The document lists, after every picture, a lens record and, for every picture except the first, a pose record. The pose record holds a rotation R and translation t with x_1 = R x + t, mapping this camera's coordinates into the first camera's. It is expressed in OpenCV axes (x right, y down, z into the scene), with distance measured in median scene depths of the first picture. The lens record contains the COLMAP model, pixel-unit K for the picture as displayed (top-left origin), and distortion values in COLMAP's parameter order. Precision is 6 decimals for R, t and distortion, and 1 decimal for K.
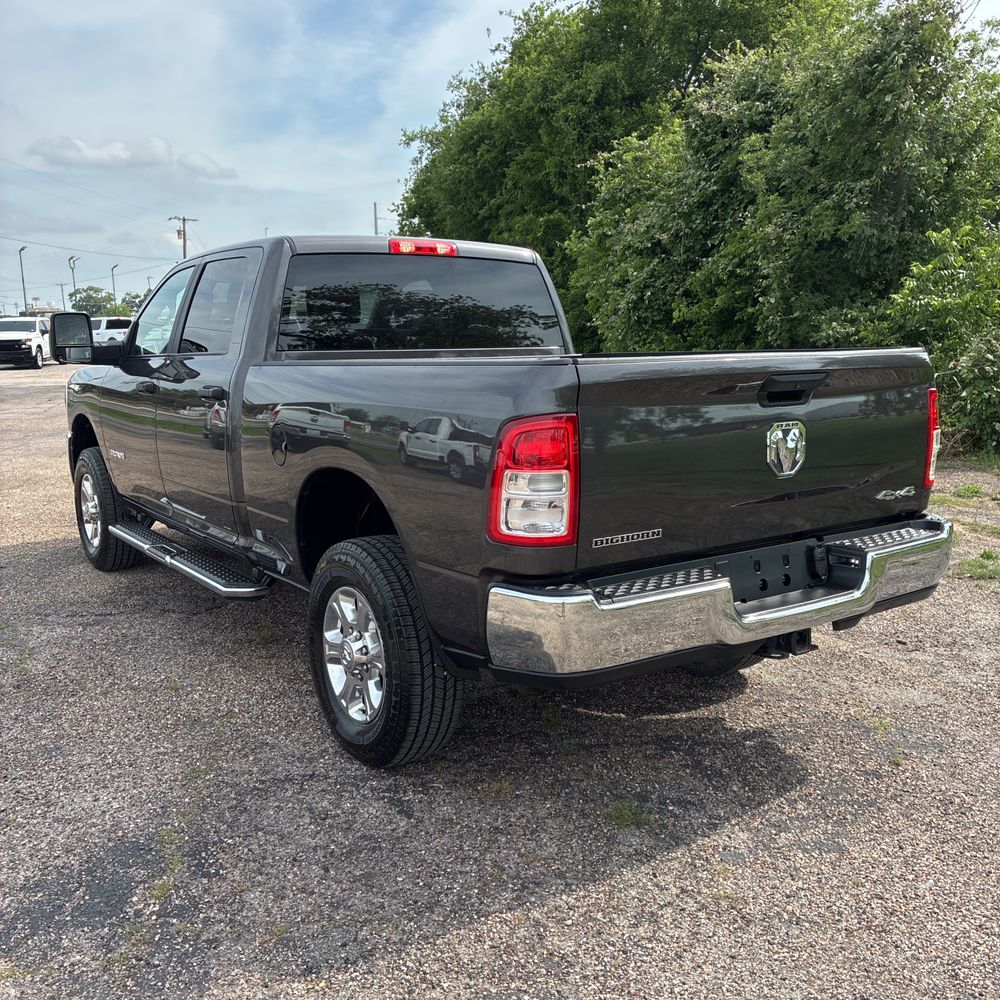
lens RADIAL K [[1017.1, 0, 499.6], [0, 1017.1, 490.1], [0, 0, 1]] dist [0.028915, -0.028842]
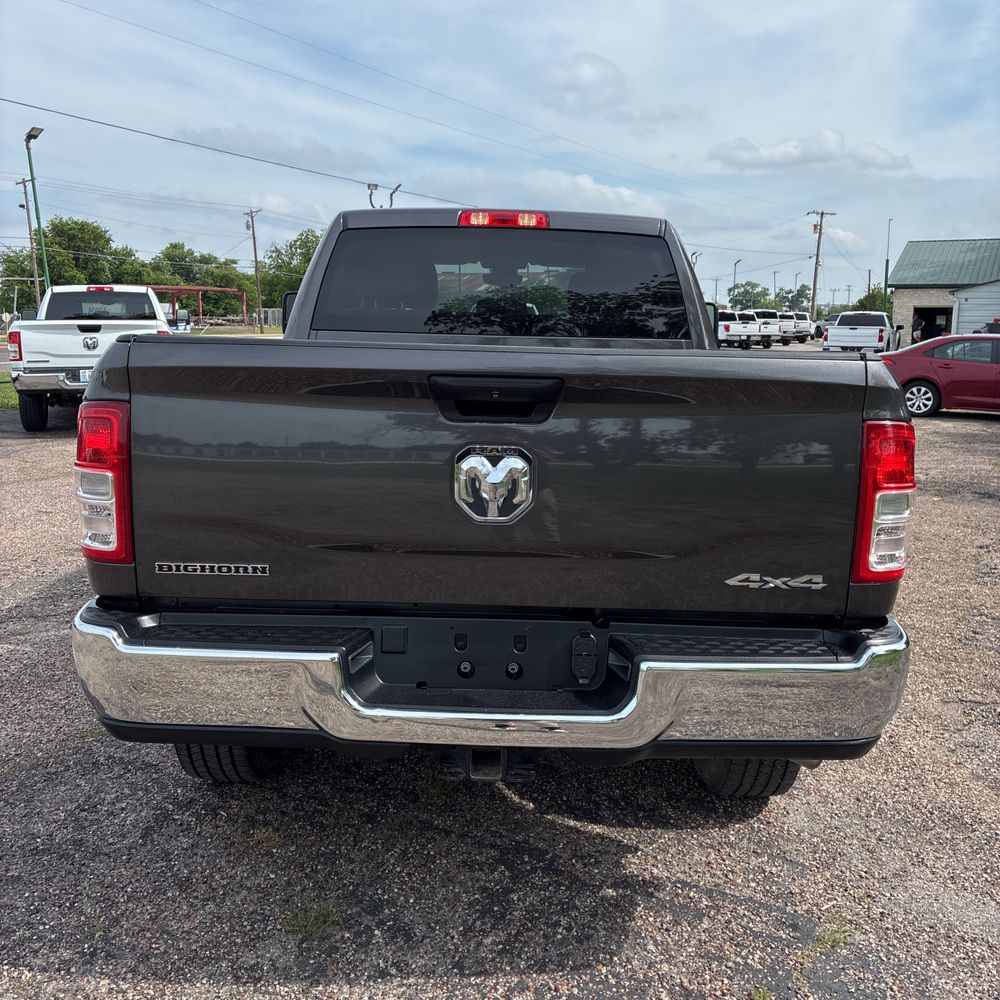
lens RADIAL K [[1017.1, 0, 499.6], [0, 1017.1, 490.1], [0, 0, 1]] dist [0.028915, -0.028842]
pose [[0.815550, 0.122158, -0.565646, 0.581049], [-0.119807, 0.991930, 0.041481, -0.056463], [0.566148, 0.033938, 0.823605, 0.371029]]
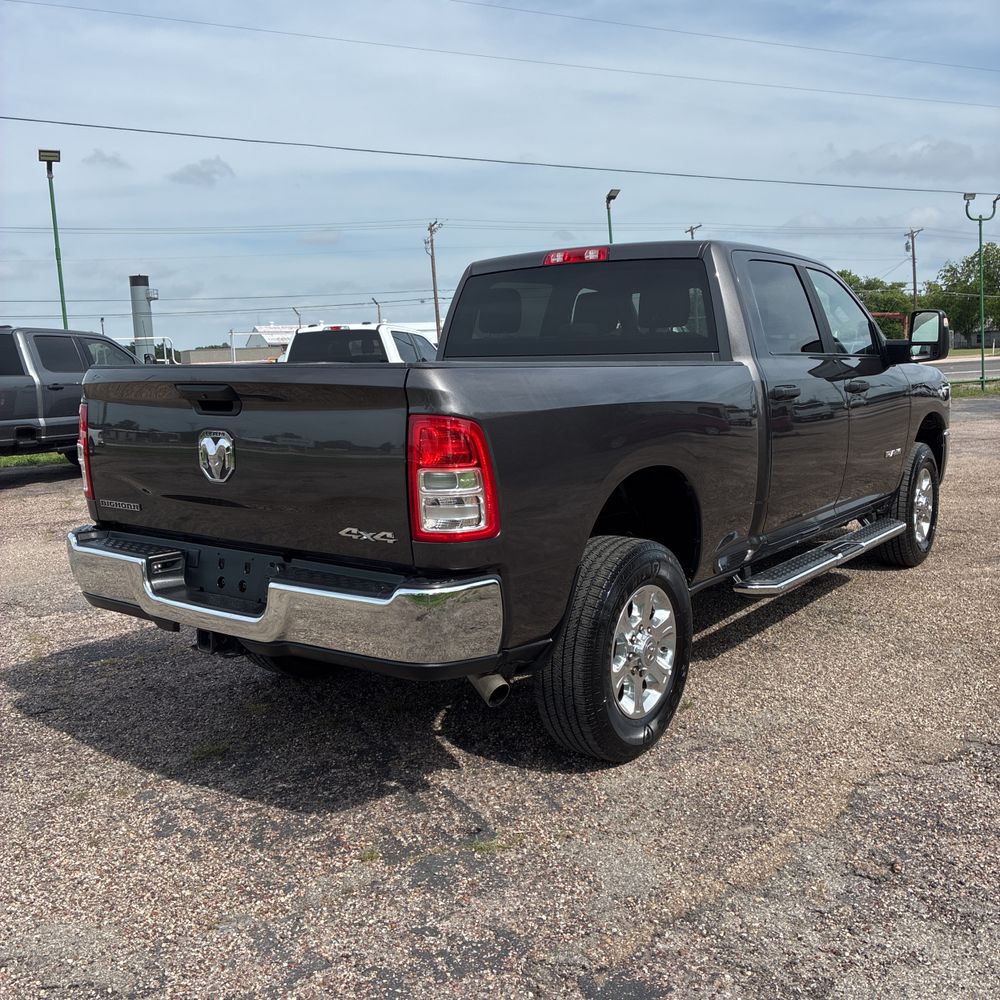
lens RADIAL K [[1020.5, 0, 491.6], [0, 1020.5, 493.1], [0, 0, 1]] dist [0.012553, 0.006214]
pose [[0.308479, 0.133377, -0.941834, 1.167623], [-0.126247, 0.987103, 0.098438, -0.122153], [0.942816, 0.088538, 0.321339, 0.799586]]
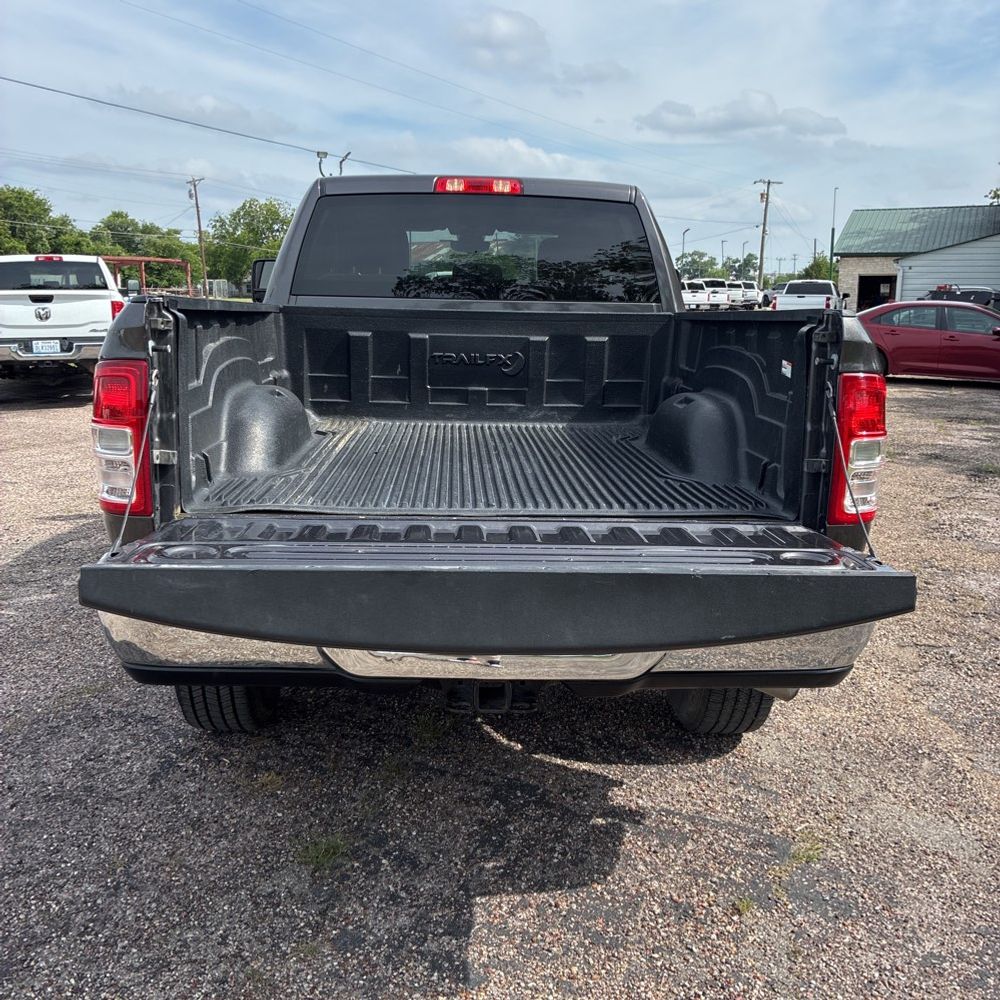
lens RADIAL K [[1020.5, 0, 491.6], [0, 1020.5, 493.1], [0, 0, 1]] dist [0.012553, 0.006214]
pose [[0.840232, 0.128978, -0.526663, 0.576750], [-0.110440, 0.991645, 0.066657, -0.040921], [0.530860, 0.002158, 0.847457, 0.319754]]
